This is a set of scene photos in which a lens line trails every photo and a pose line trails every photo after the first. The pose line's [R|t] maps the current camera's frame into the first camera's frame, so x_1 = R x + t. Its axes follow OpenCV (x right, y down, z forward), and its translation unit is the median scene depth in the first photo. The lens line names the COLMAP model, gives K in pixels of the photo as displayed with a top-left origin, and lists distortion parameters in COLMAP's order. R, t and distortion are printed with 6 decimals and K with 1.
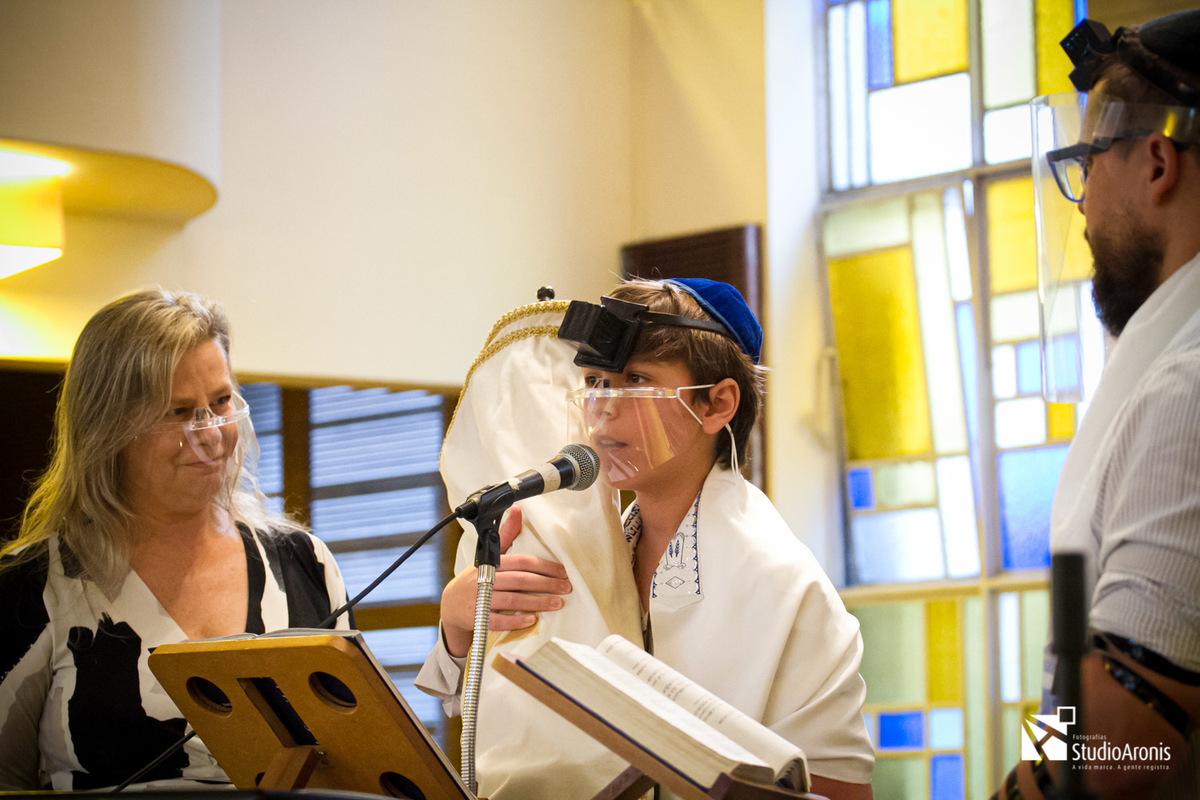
lens RADIAL K [[3918.8, 0, 600.0], [0, 3918.8, 400.0], [0, 0, 1]] dist [-0.155428, -1.434868]
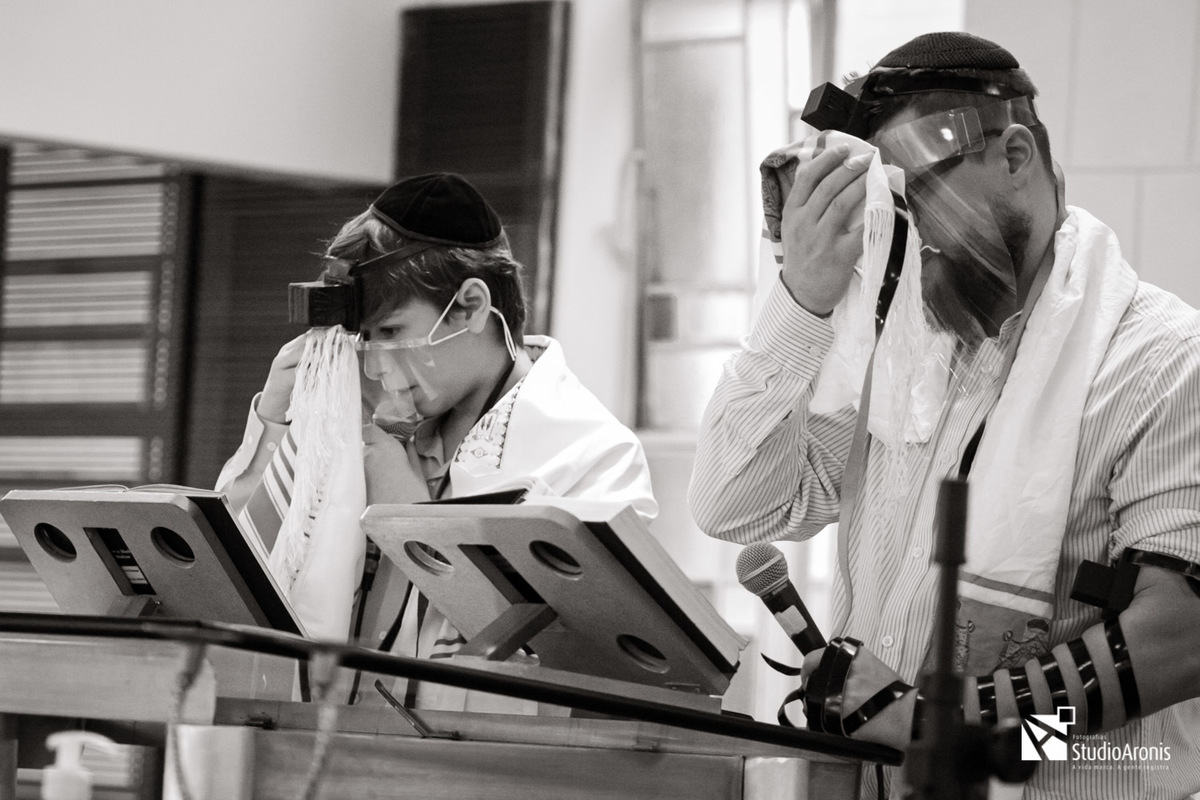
lens RADIAL K [[5209.1, 0, 600.0], [0, 5209.1, 400.0], [0, 0, 1]] dist [0.757928, -2.844200]
pose [[0.995284, 0.077506, 0.058333, -0.011874], [-0.080359, 0.995597, 0.048267, -0.013643], [-0.054335, -0.052727, 0.997130, -0.134899]]
